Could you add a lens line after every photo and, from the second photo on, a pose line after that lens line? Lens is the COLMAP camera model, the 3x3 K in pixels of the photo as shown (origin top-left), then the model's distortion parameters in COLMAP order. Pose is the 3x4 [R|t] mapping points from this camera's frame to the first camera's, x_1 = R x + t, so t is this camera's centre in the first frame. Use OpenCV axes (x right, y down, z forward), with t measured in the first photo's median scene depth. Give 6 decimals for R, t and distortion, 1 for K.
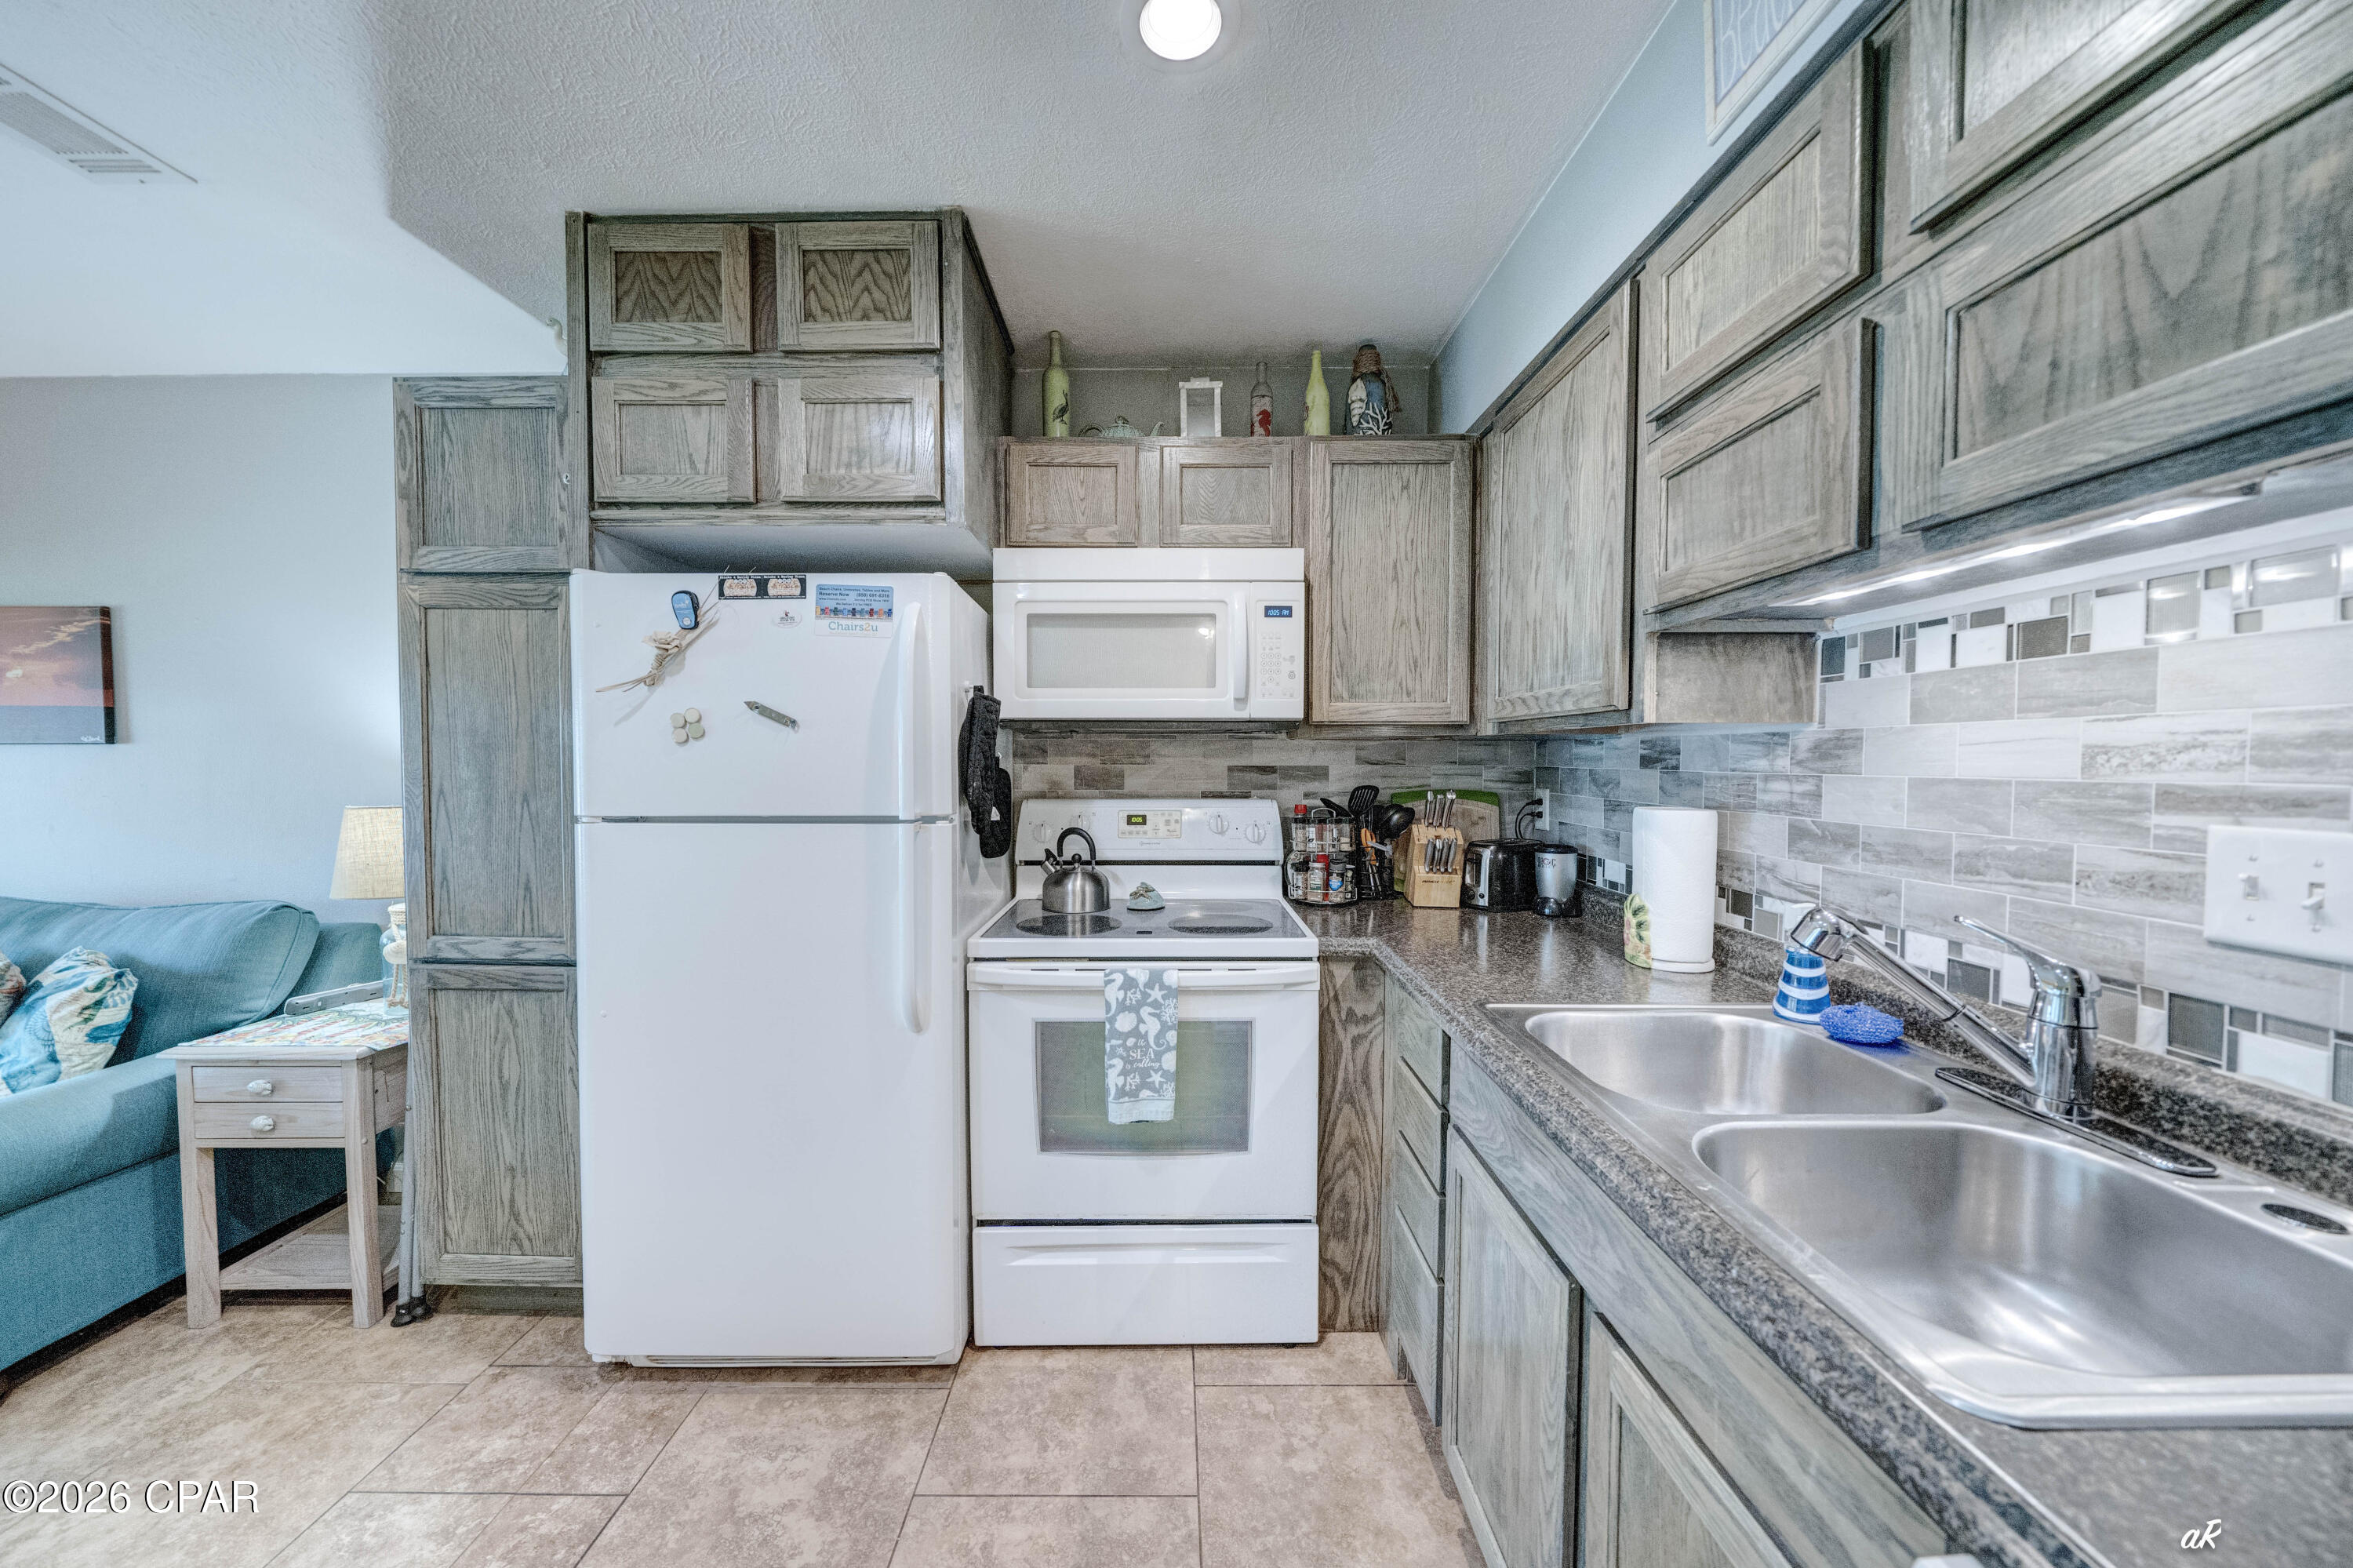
lens RADIAL K [[822.0, 0, 1180.7], [0, 822.0, 782.5], [0, 0, 1]] dist [-0.009559, 0.000560]
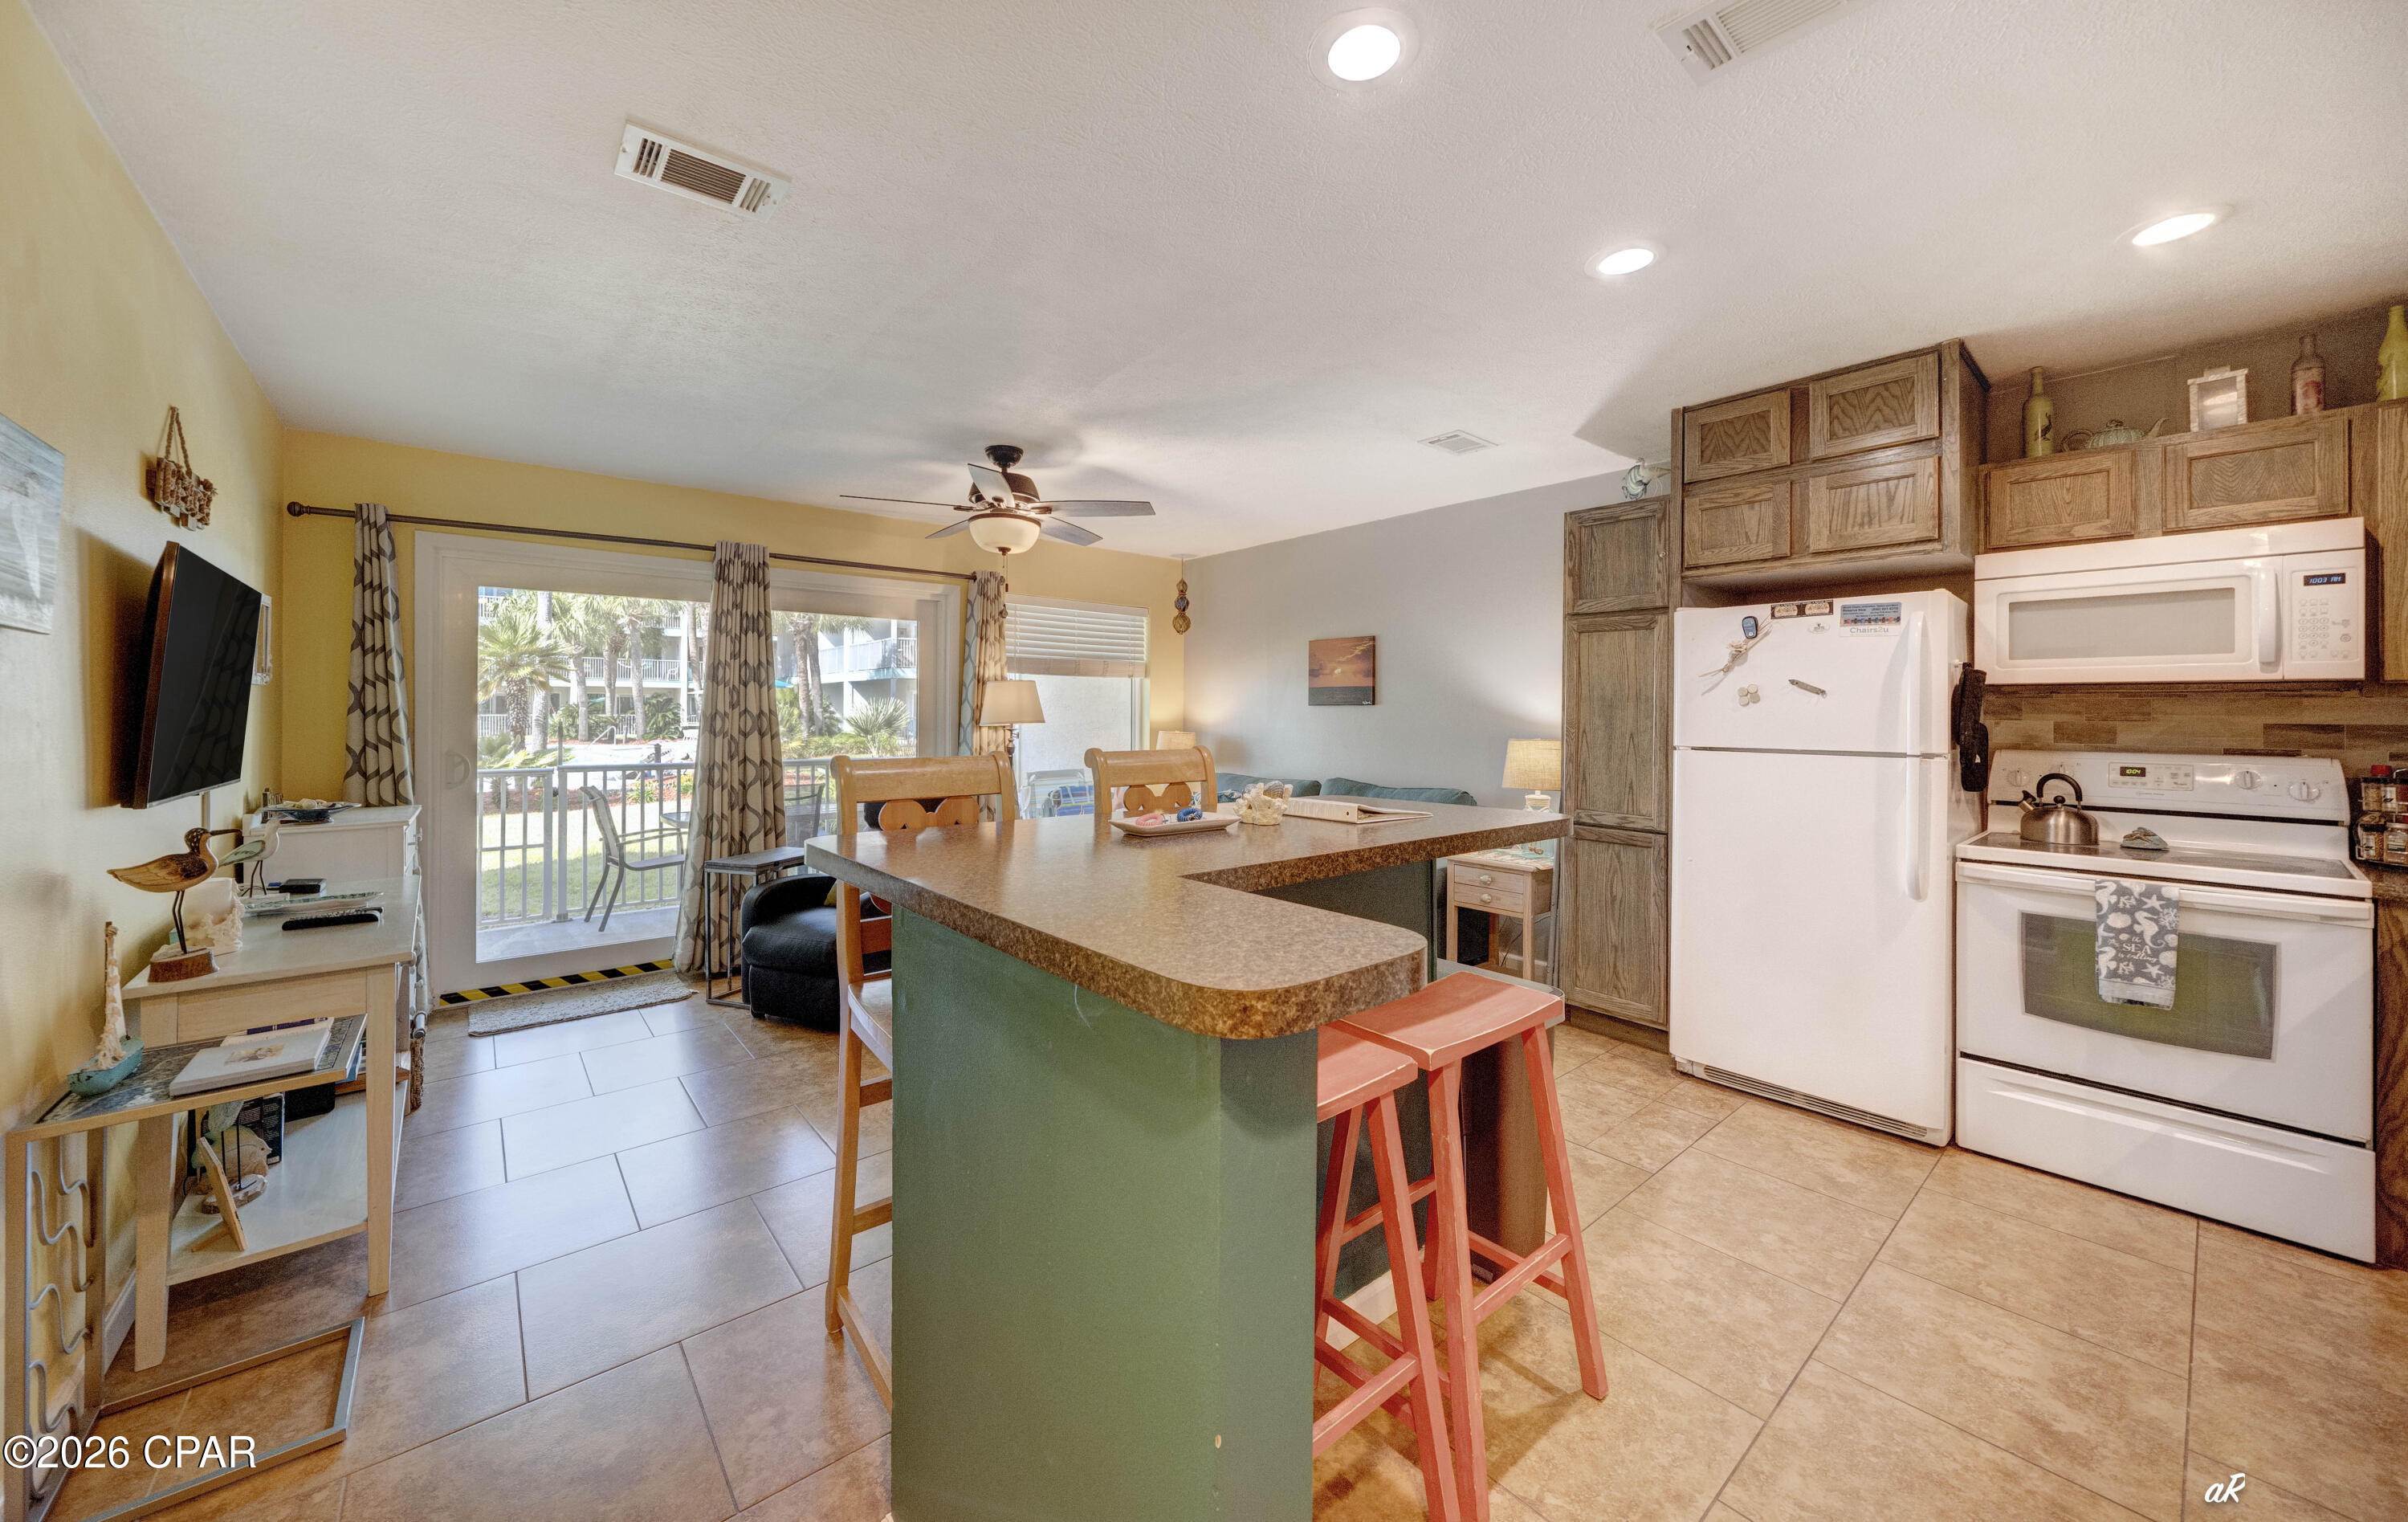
lens RADIAL K [[886.0, 0, 1184.0], [0, 886.0, 710.0], [0, 0, 1]] dist [-0.008123, 0.000843]
pose [[0.637243, 0.000975, -0.770662, 0.058651], [-0.027316, 0.999399, -0.021322, 0.031132], [0.770178, 0.034639, 0.636887, -0.993026]]
